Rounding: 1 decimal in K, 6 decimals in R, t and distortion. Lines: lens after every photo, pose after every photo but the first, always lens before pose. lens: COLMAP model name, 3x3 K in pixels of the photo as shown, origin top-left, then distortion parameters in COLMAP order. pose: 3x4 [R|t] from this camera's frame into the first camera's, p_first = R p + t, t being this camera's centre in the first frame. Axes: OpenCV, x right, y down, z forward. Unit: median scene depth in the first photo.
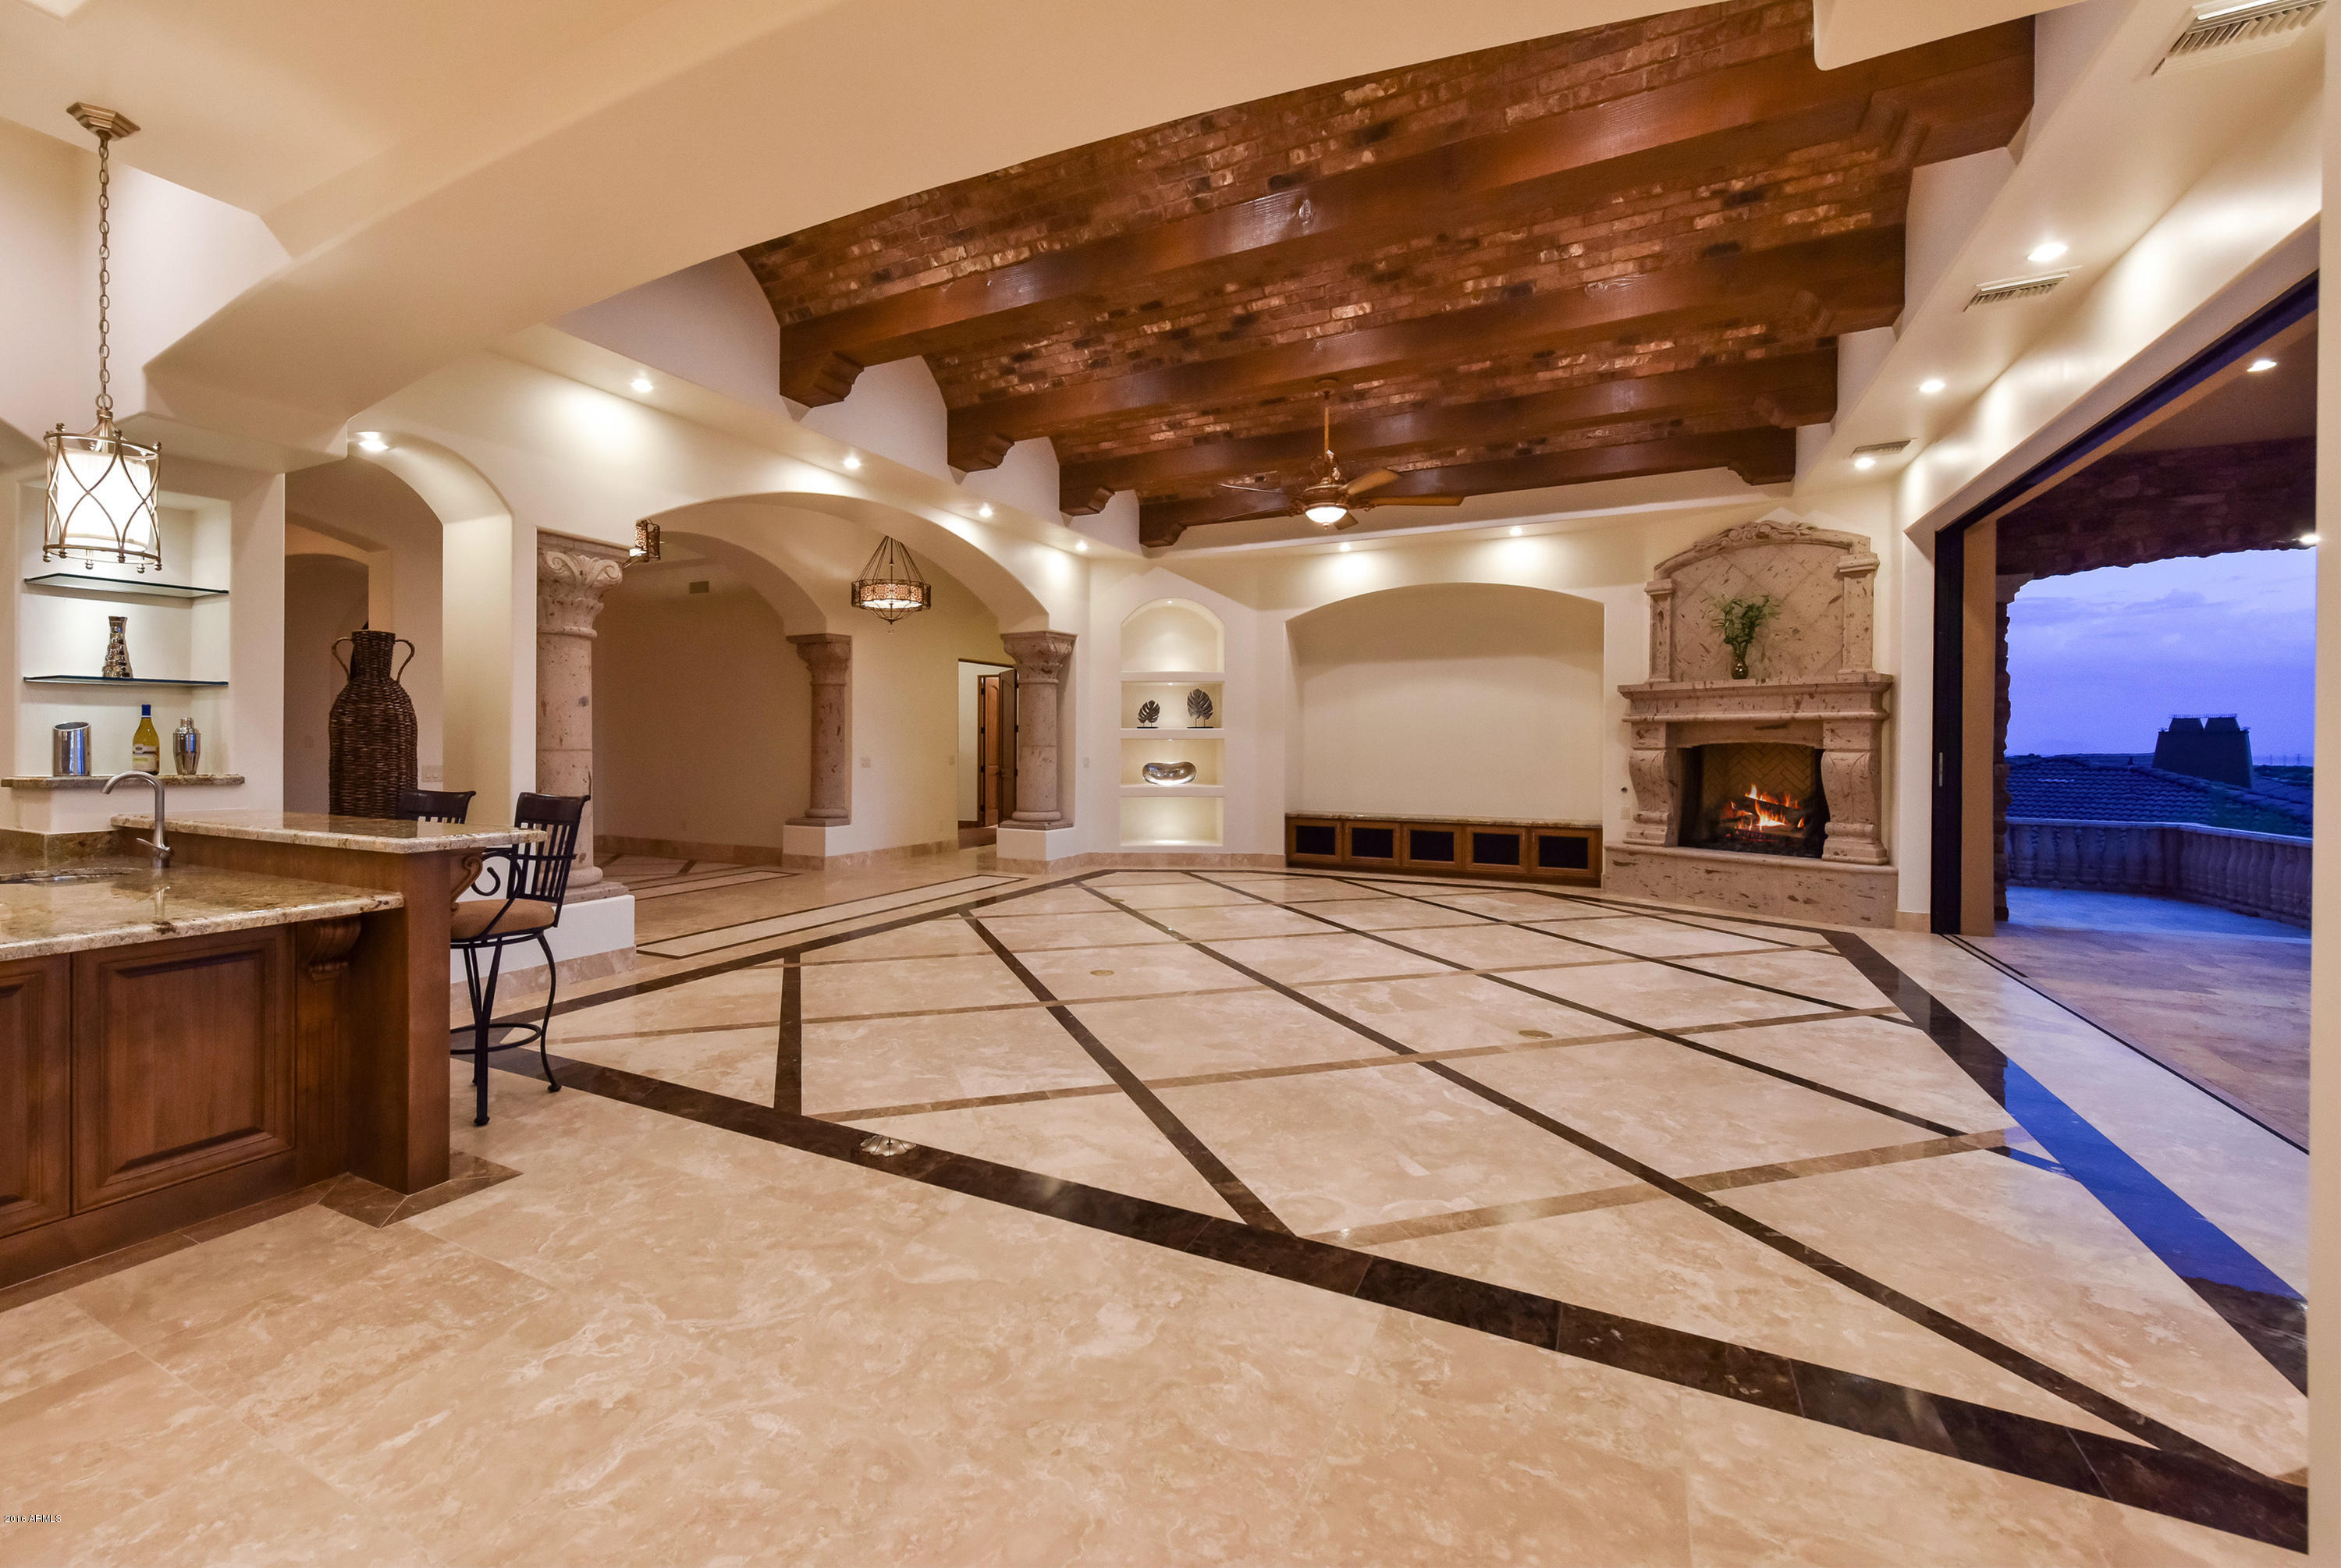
lens RADIAL K [[957.0, 0, 1097.7], [0, 957.0, 755.4], [0, 0, 1]] dist [0.009155, -0.001754]
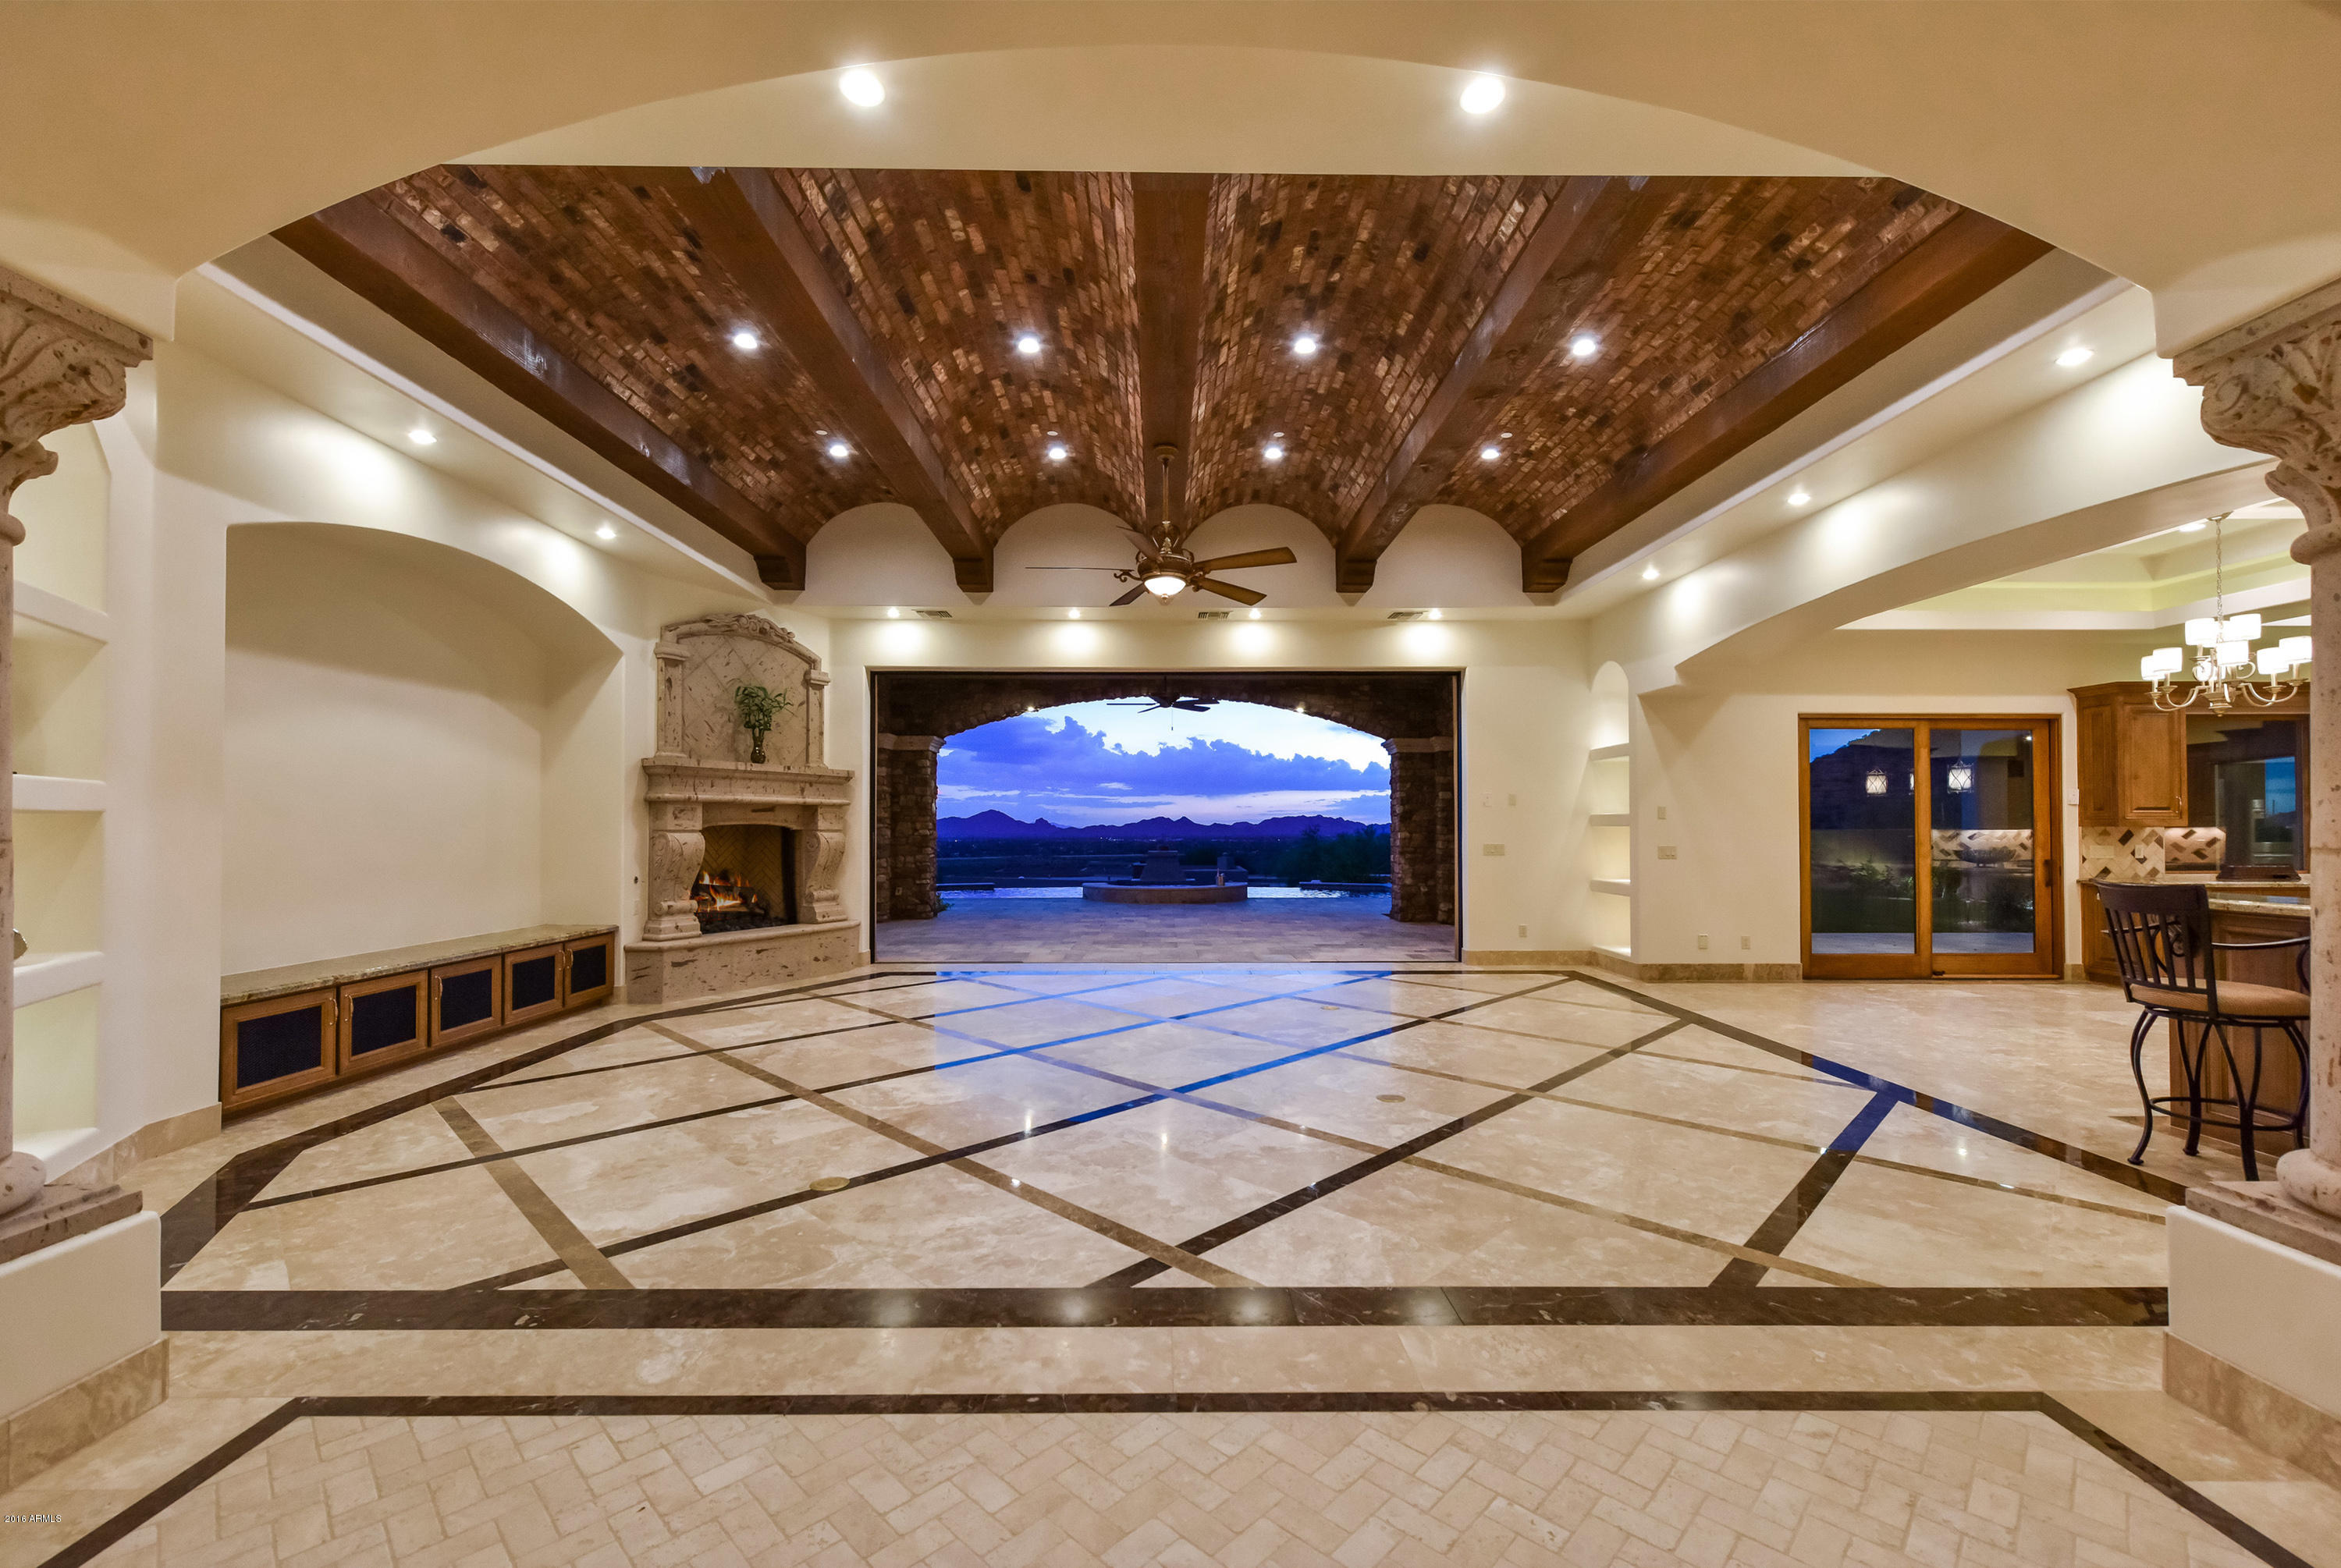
lens RADIAL K [[957.0, 0, 1160.3], [0, 957.0, 812.2], [0, 0, 1]] dist [0.009155, -0.001754]
pose [[-0.467396, 0.010983, 0.883980, -0.950599], [0.009280, 0.999929, -0.007517, -0.029872], [-0.884000, 0.004690, -0.467464, 2.300594]]
